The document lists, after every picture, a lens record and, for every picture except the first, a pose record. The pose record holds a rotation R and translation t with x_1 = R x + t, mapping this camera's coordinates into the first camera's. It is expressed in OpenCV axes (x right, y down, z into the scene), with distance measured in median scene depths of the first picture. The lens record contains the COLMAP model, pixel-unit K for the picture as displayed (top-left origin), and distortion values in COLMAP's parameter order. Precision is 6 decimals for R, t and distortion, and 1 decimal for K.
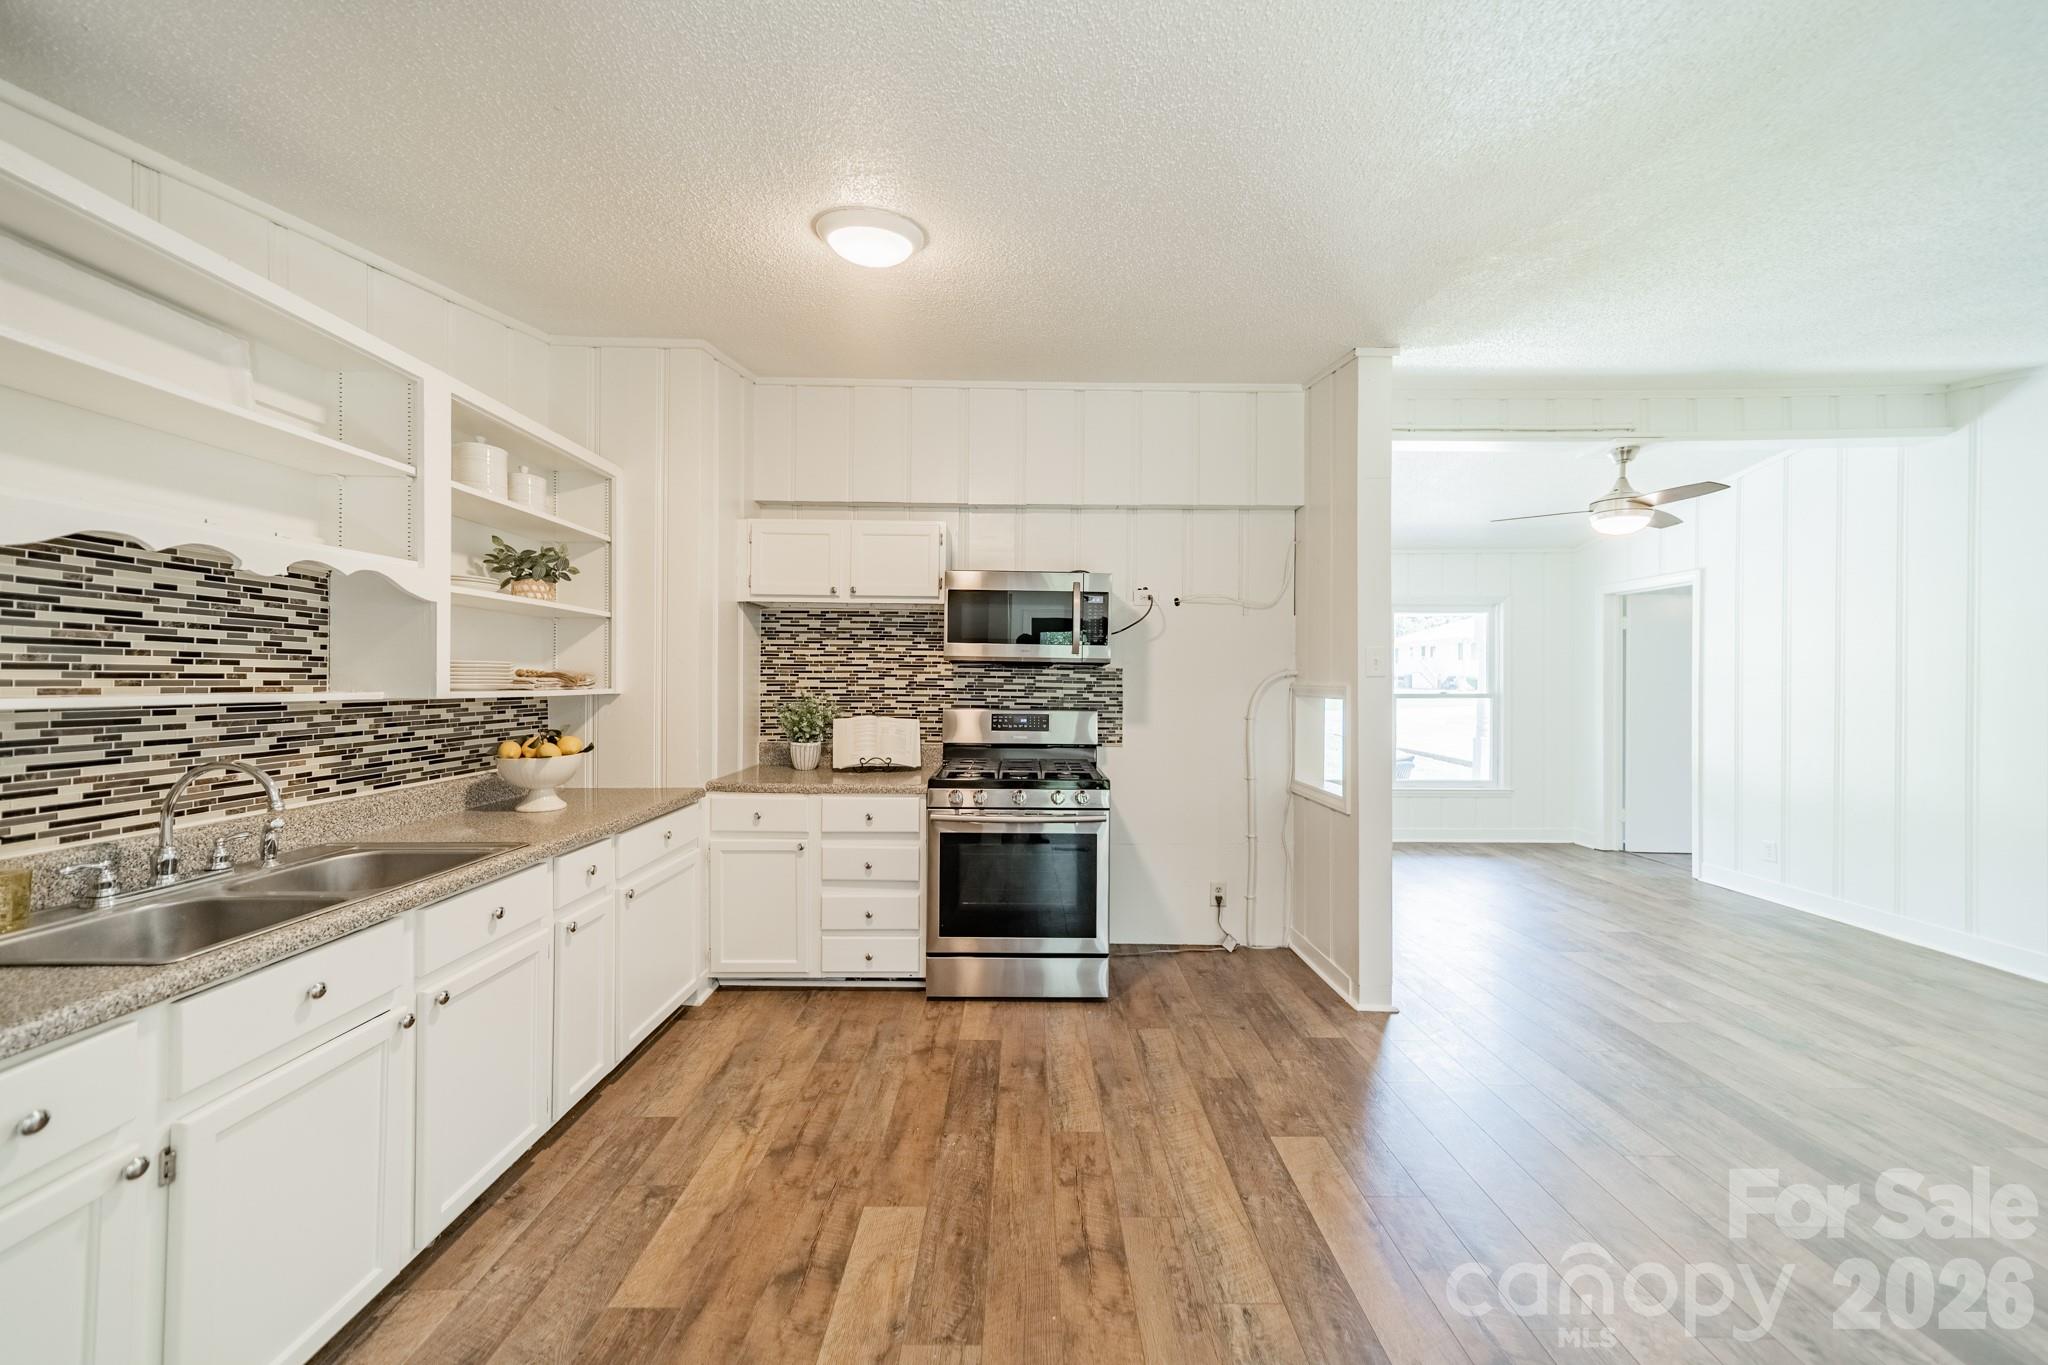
lens RADIAL K [[718.1, 0, 1024.3], [0, 718.1, 683.3], [0, 0, 1]] dist [0.008898, 0.000185]
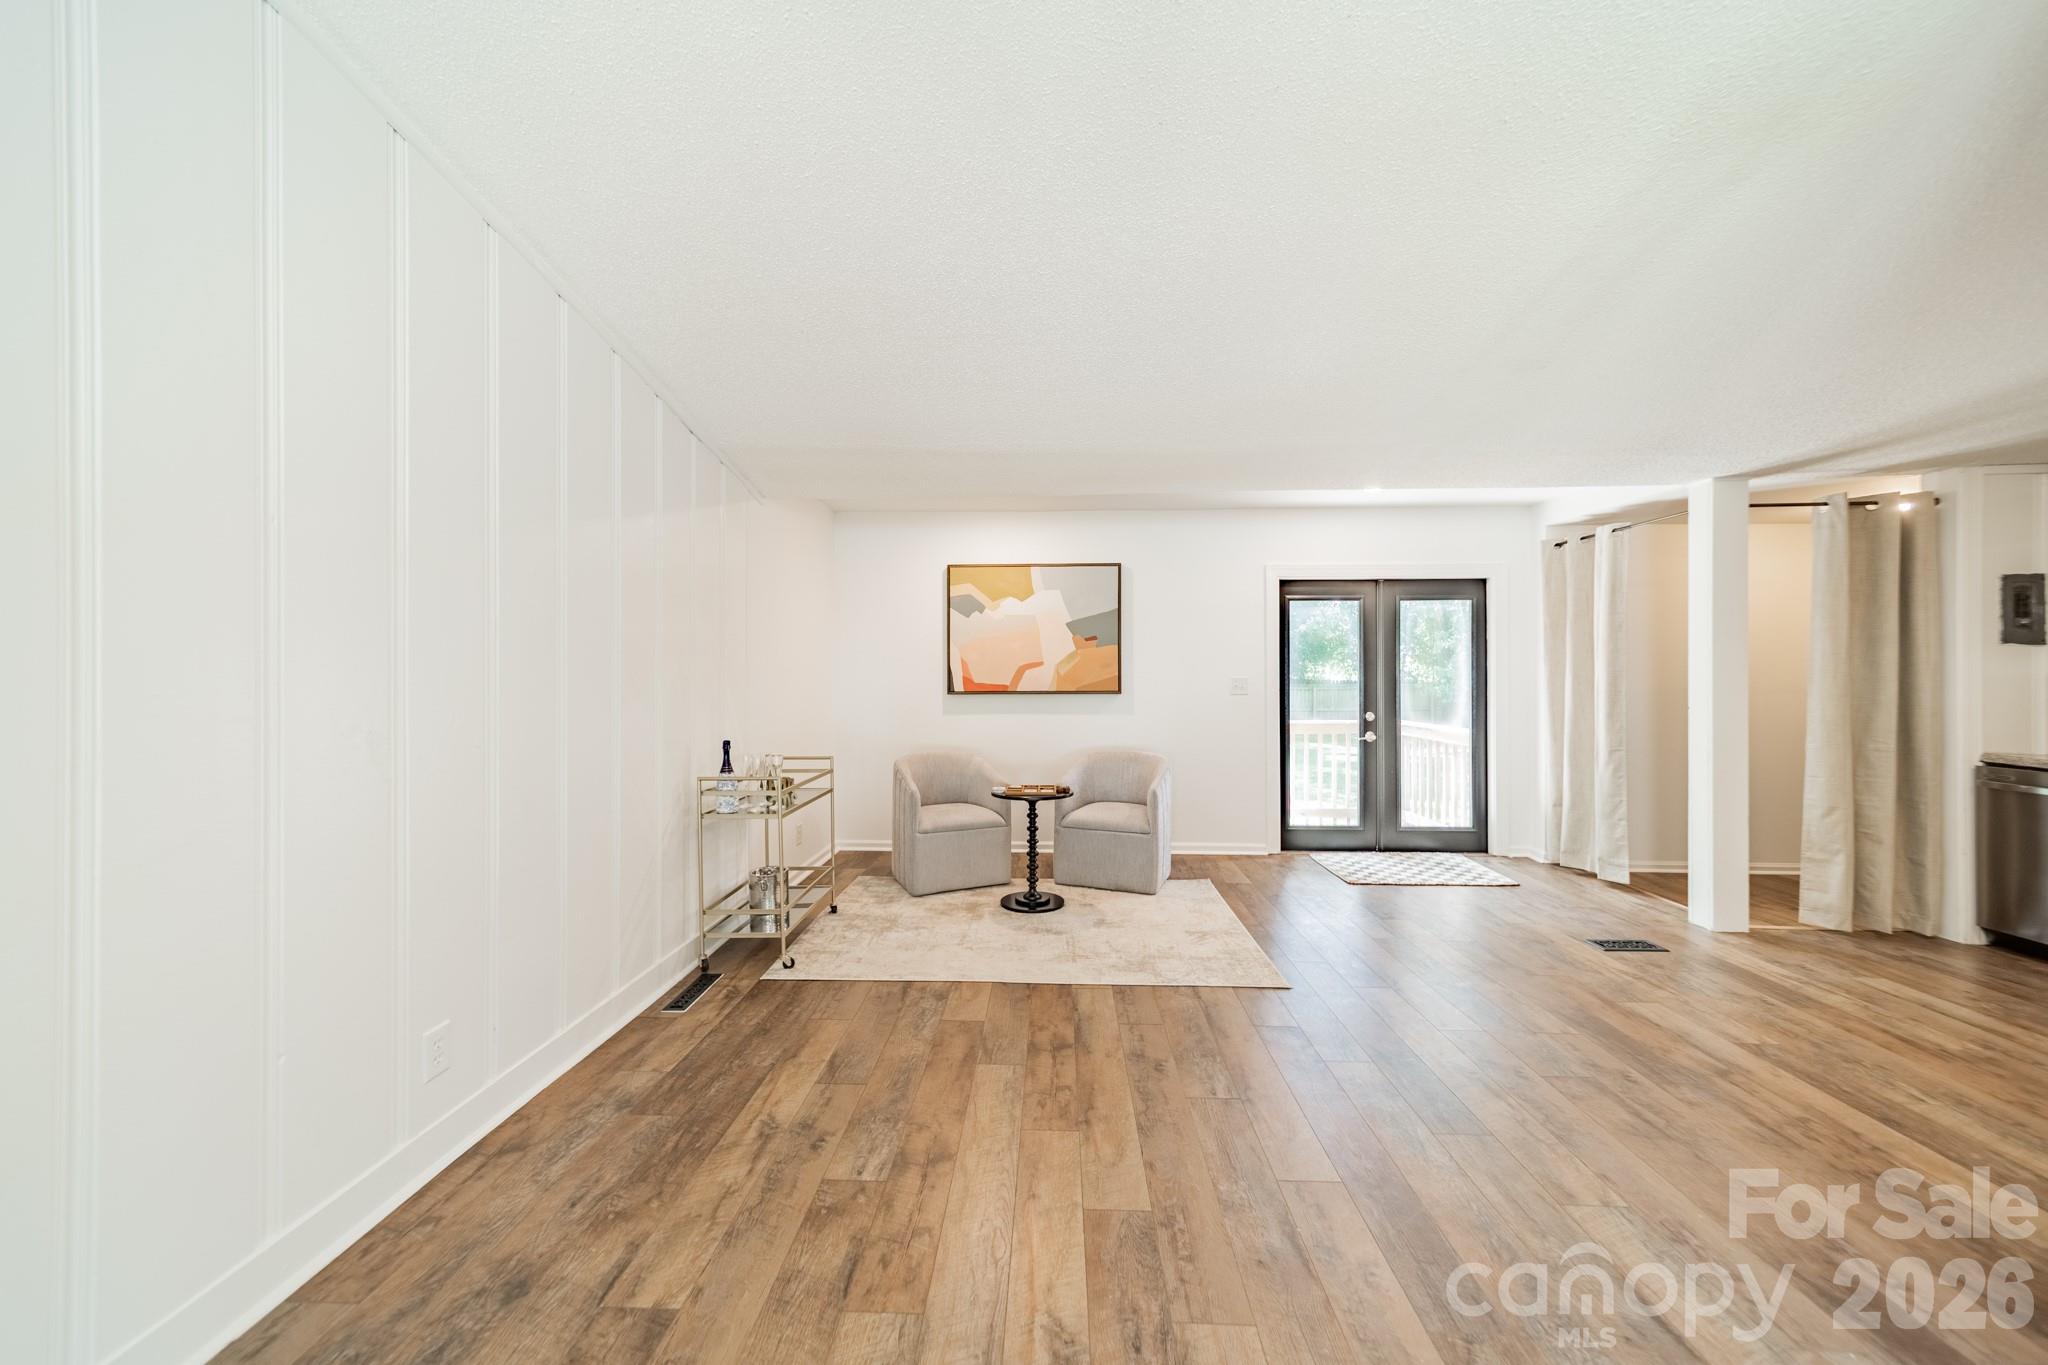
lens RADIAL K [[730.9, 0, 1026.1], [0, 730.9, 676.6], [0, 0, 1]] dist [0.006384, -0.000105]
pose [[-0.999166, -0.004023, 0.040640, 1.102949], [-0.003933, 0.999990, 0.002289, 0.029561], [-0.040649, 0.002128, -0.999171, 1.388753]]
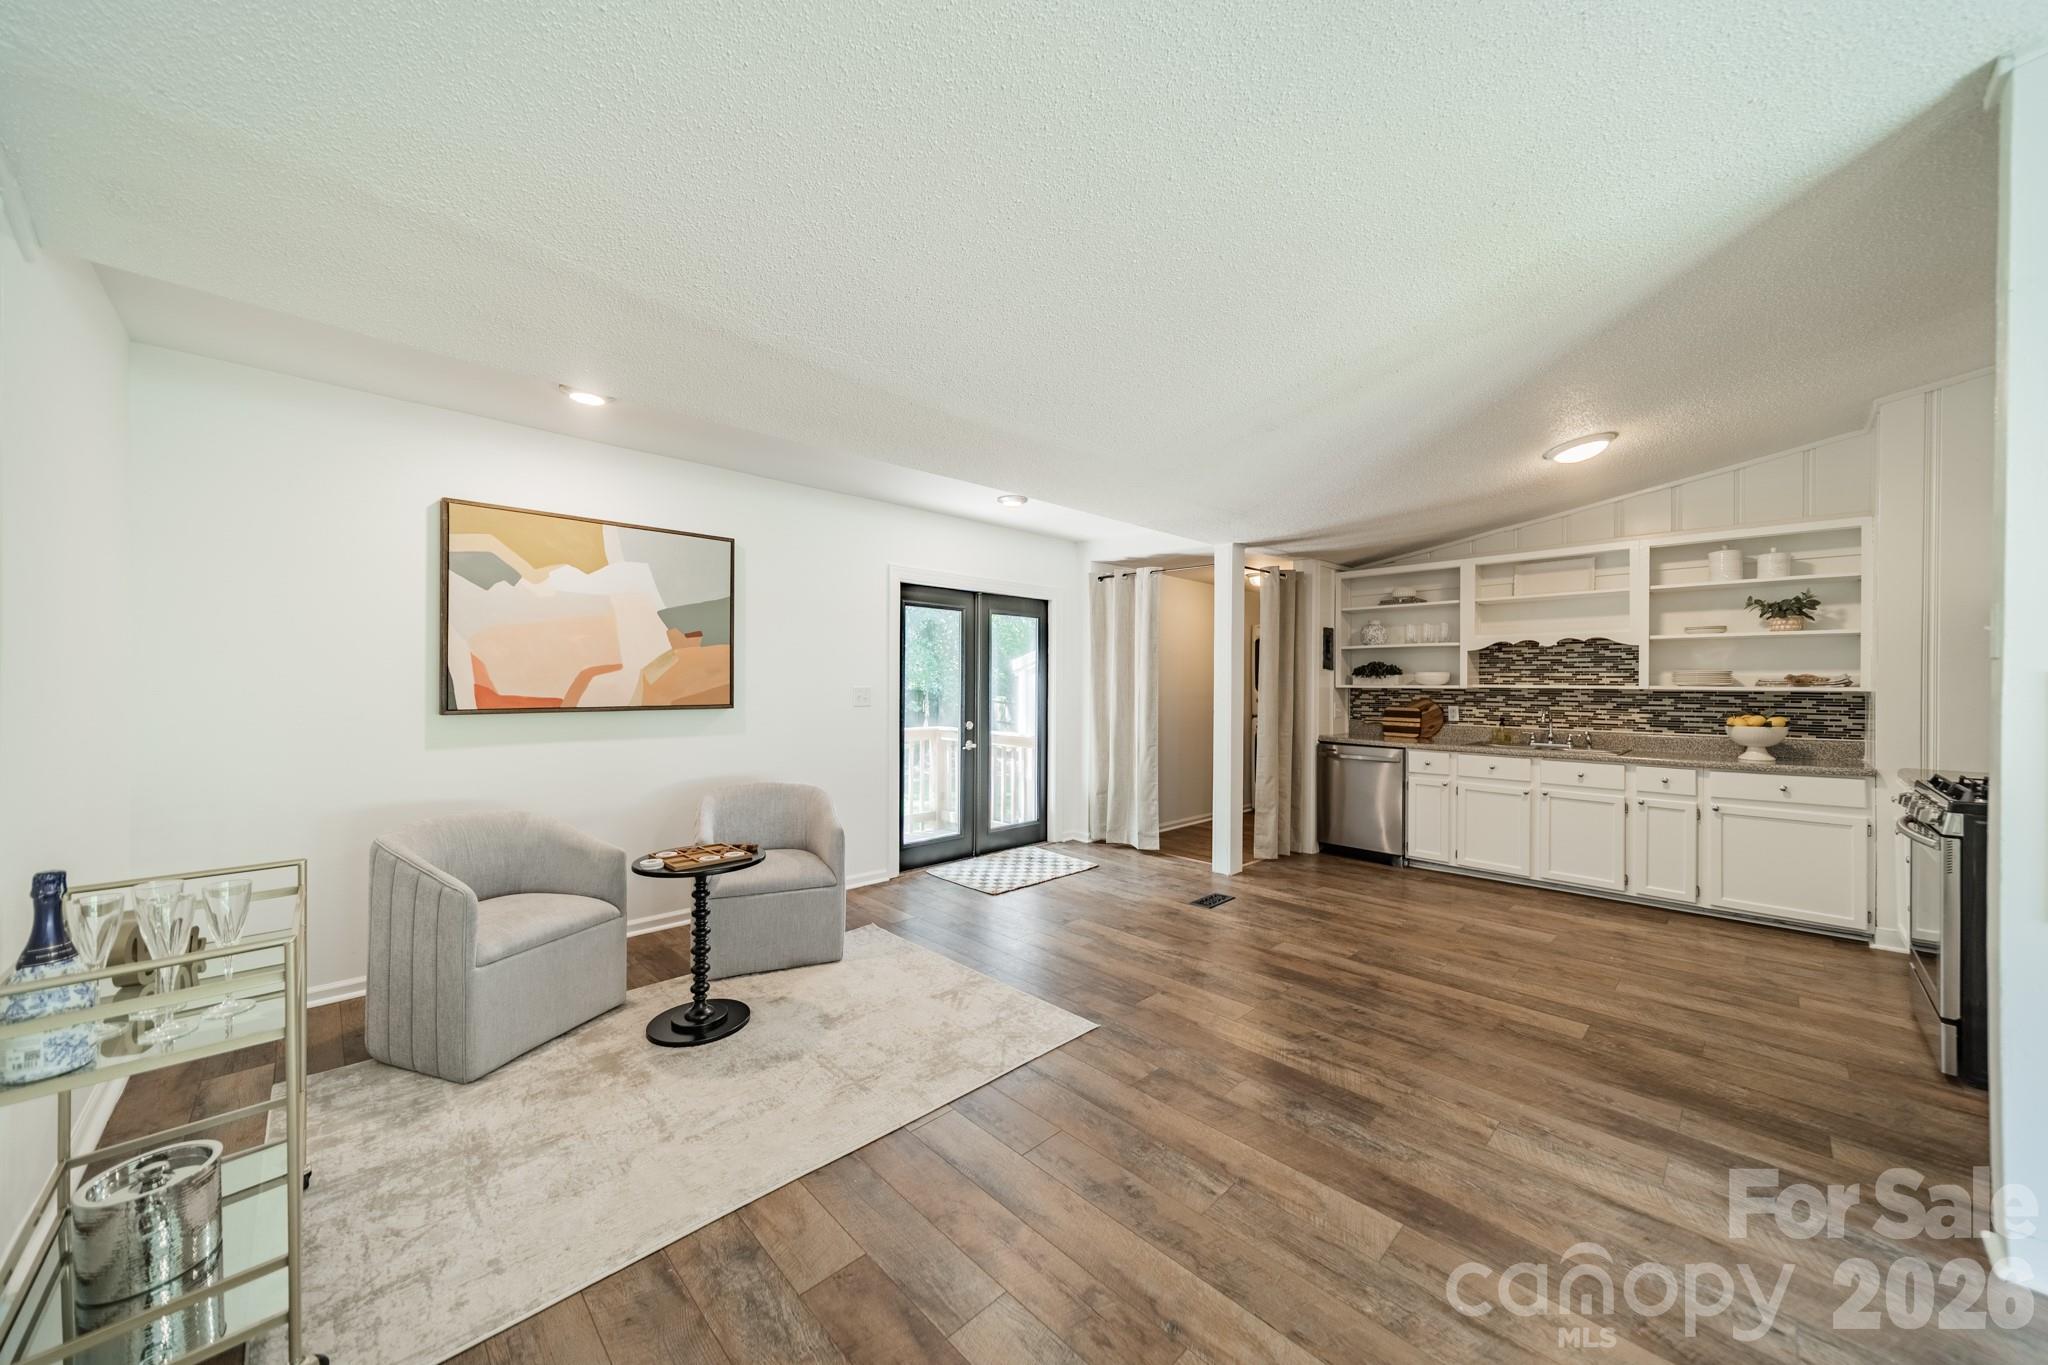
lens RADIAL K [[722.3, 0, 1026.2], [0, 722.3, 683.2], [0, 0, 1]] dist [0.007785, -0.000168]
pose [[-0.714169, -0.009172, -0.699913, 1.521235], [-0.012627, 0.999920, -0.000219, 0.020497], [0.699859, 0.008682, -0.714228, 0.934647]]
